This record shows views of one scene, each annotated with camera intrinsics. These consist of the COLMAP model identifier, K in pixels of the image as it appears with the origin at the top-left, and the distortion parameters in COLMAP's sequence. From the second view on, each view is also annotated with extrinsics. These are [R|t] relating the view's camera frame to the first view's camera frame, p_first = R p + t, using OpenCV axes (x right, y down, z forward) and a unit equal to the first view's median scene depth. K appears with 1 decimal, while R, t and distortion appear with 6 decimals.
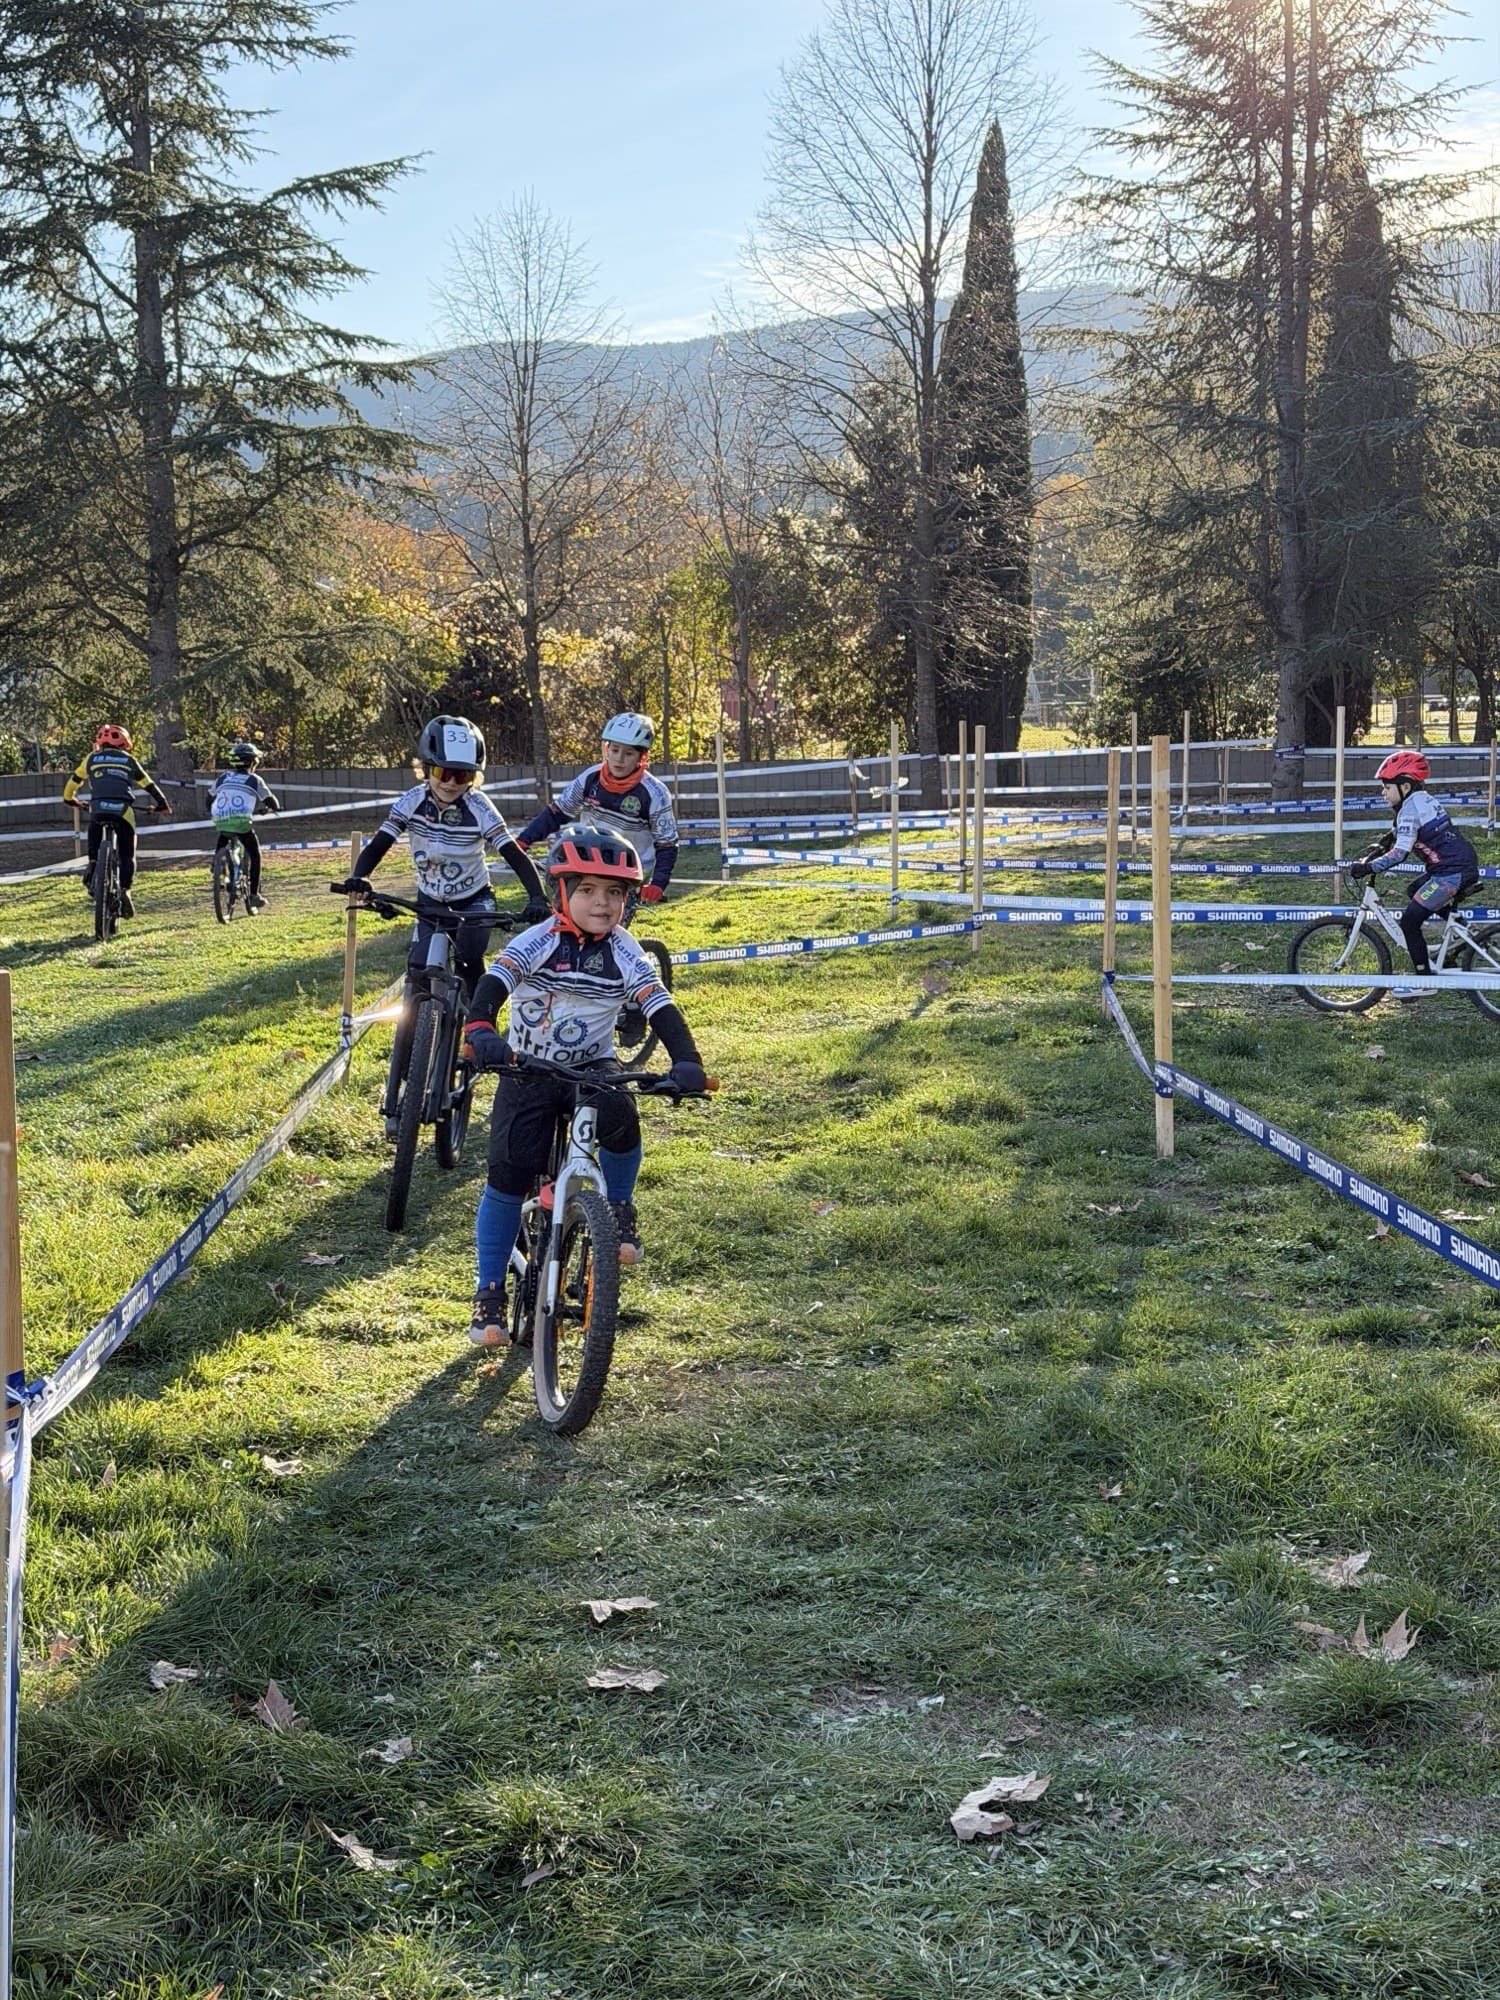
lens RADIAL K [[2651.6, 0, 750.0], [0, 2651.6, 1000.0], [0, 0, 1]] dist [0.155396, -0.259250]
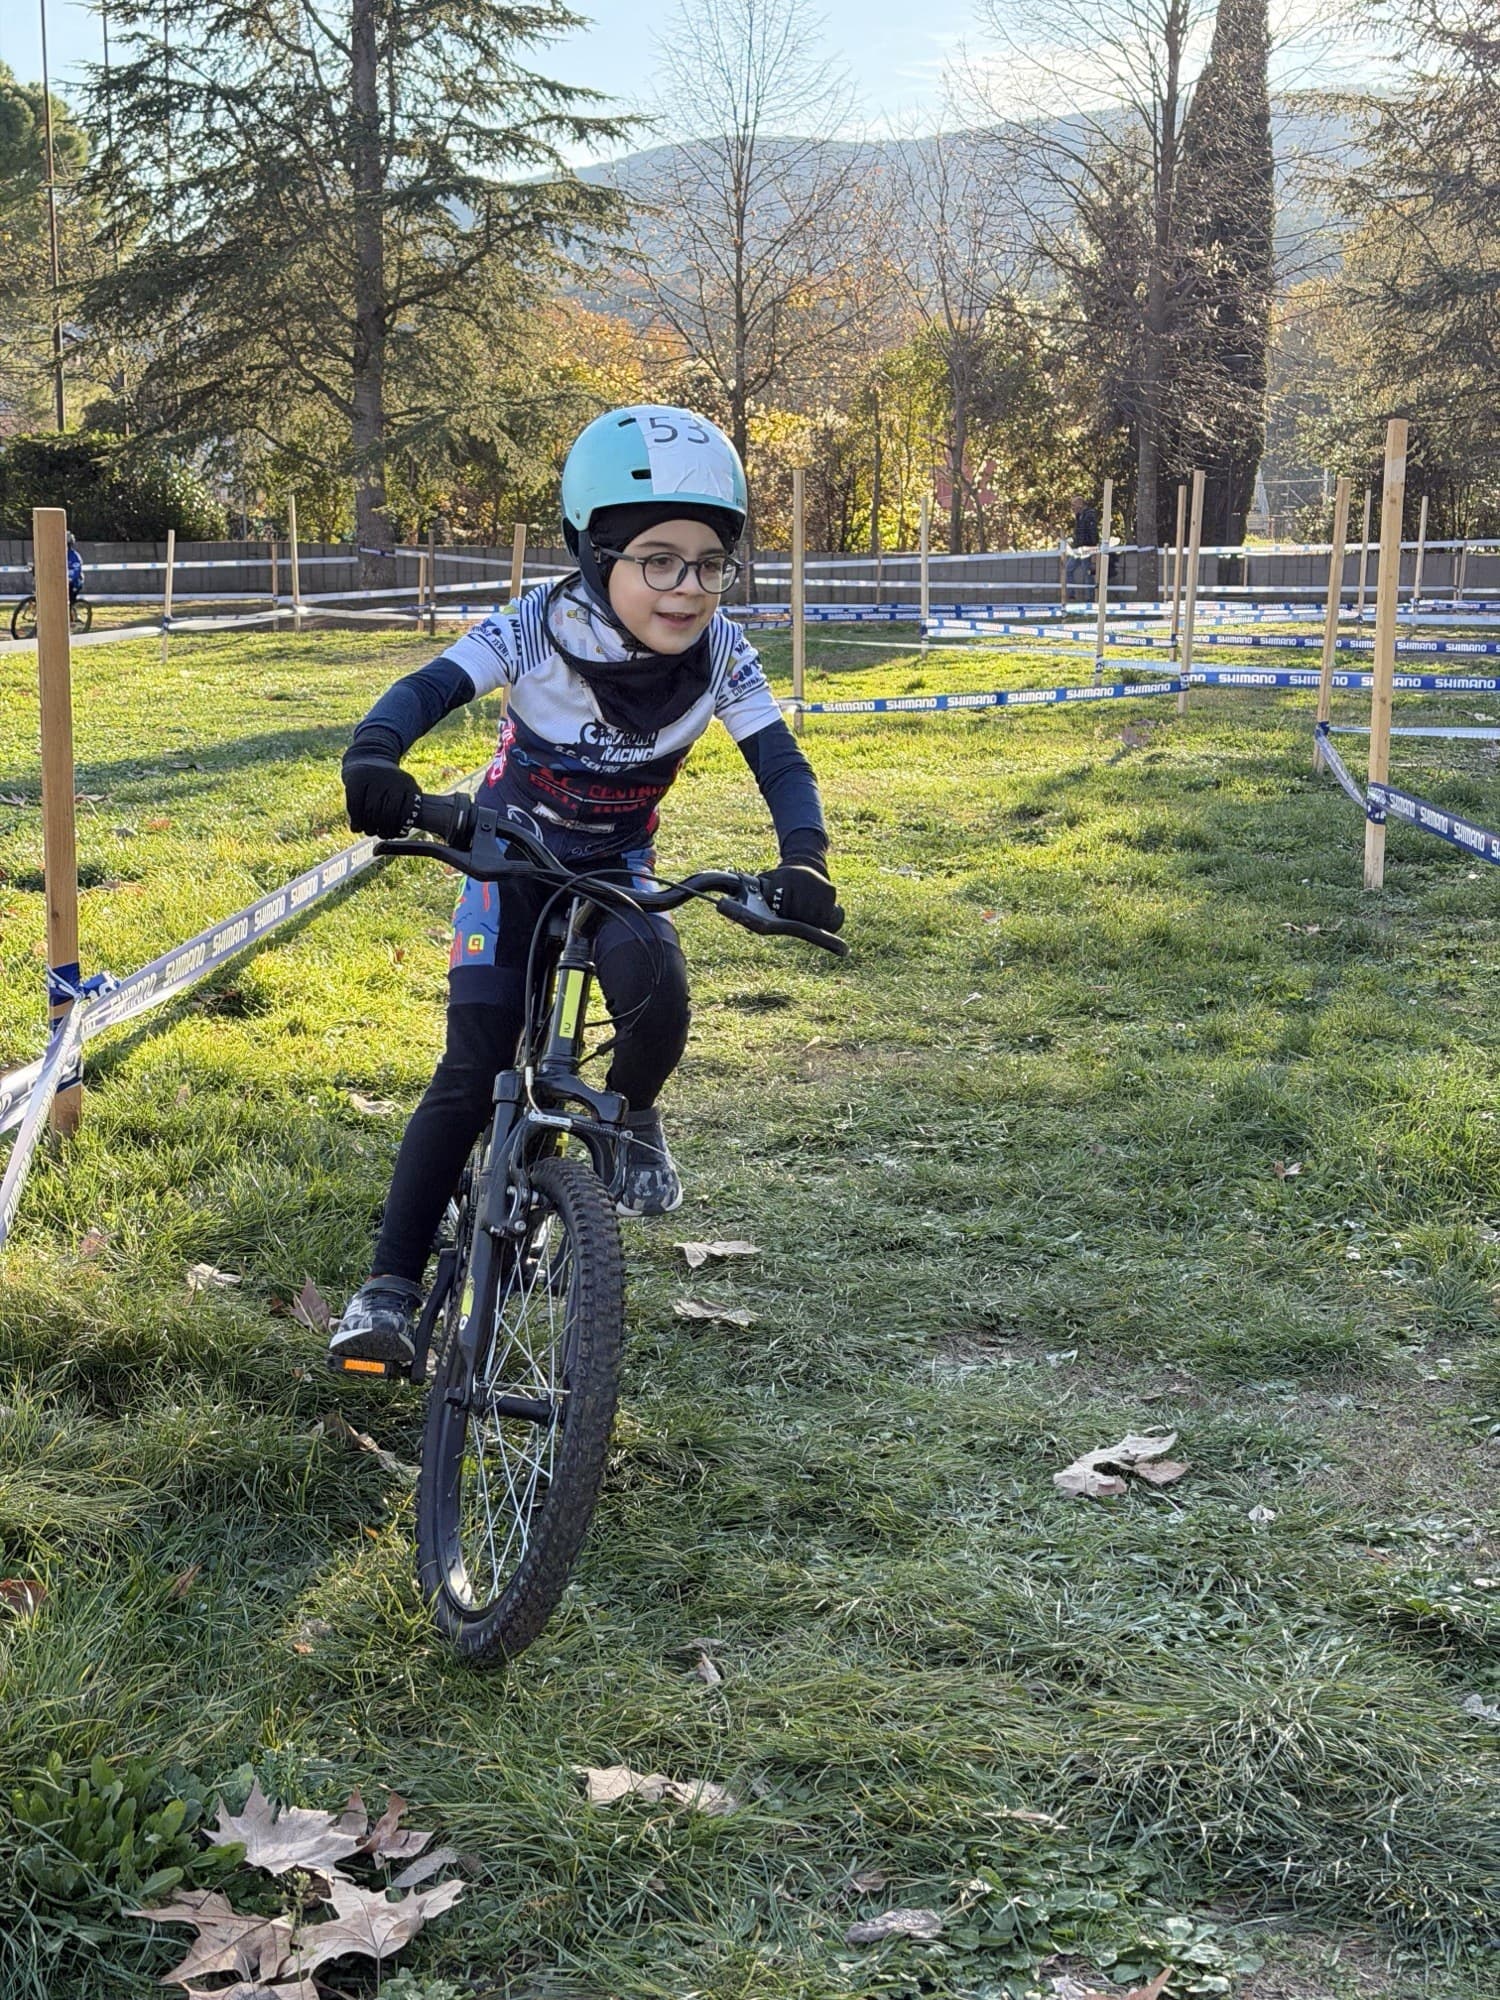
lens RADIAL K [[2651.6, 0, 750.0], [0, 2651.6, 1000.0], [0, 0, 1]] dist [0.155396, -0.259250]
pose [[0.996200, 0.045888, -0.074029, 0.005383], [-0.040994, 0.996956, 0.066325, 0.019903], [0.076848, -0.063039, 0.995048, 0.029085]]
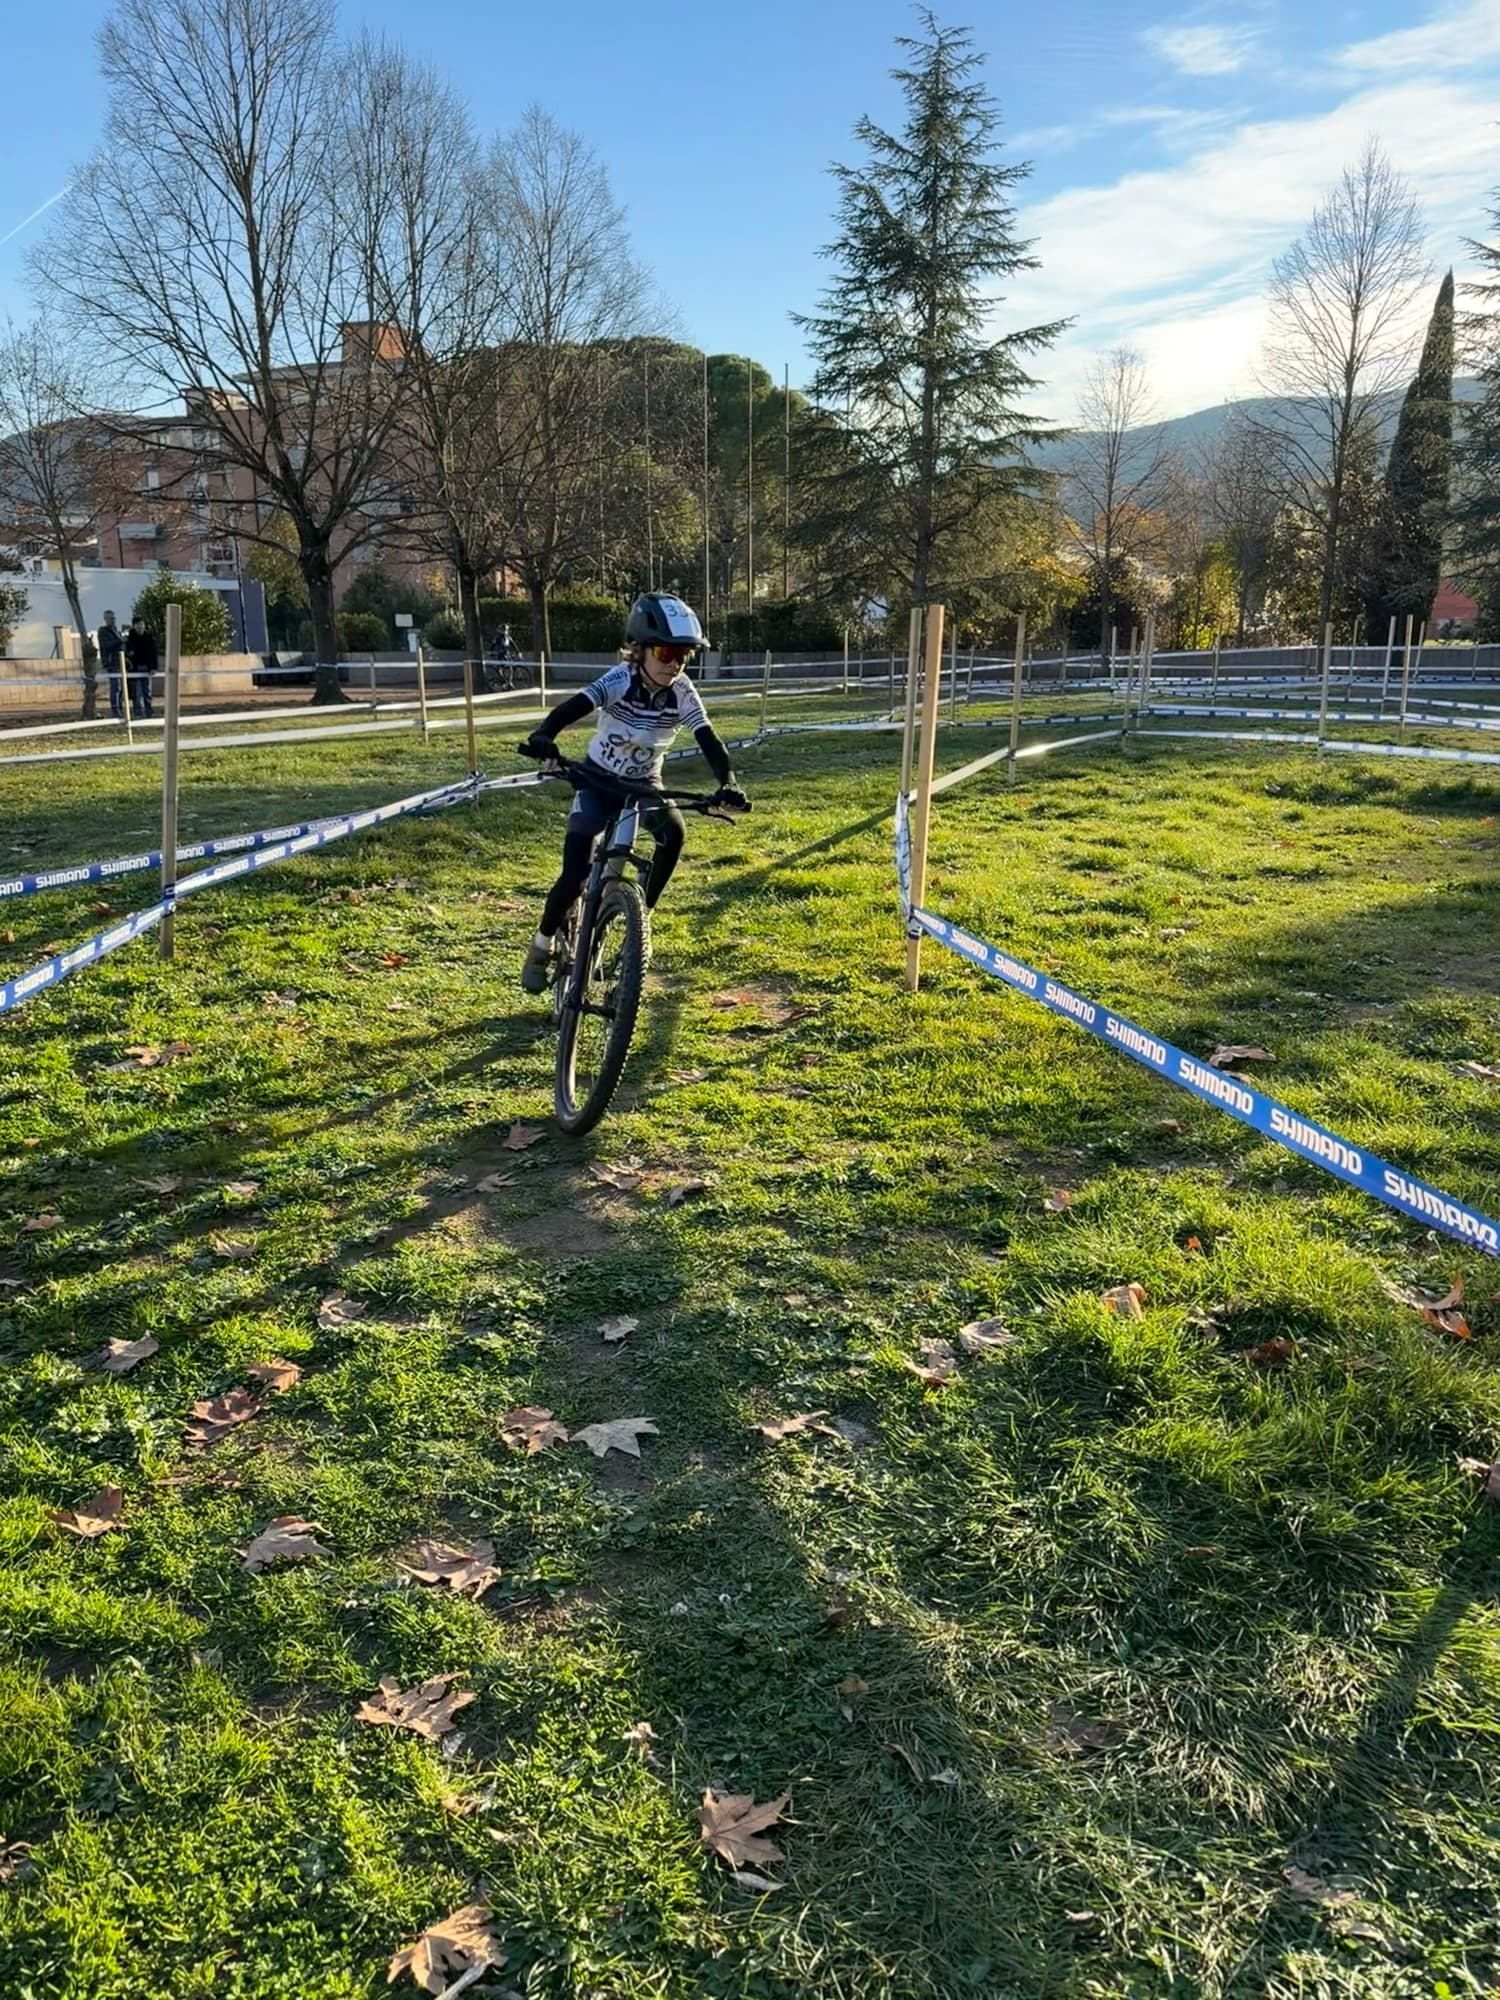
lens RADIAL K [[2651.6, 0, 750.0], [0, 2651.6, 1000.0], [0, 0, 1]] dist [0.155396, -0.259250]
pose [[0.883468, 0.084072, -0.460886, 0.886002], [-0.064350, 0.996219, 0.058372, 0.096422], [0.464050, -0.021912, 0.885538, -1.169101]]
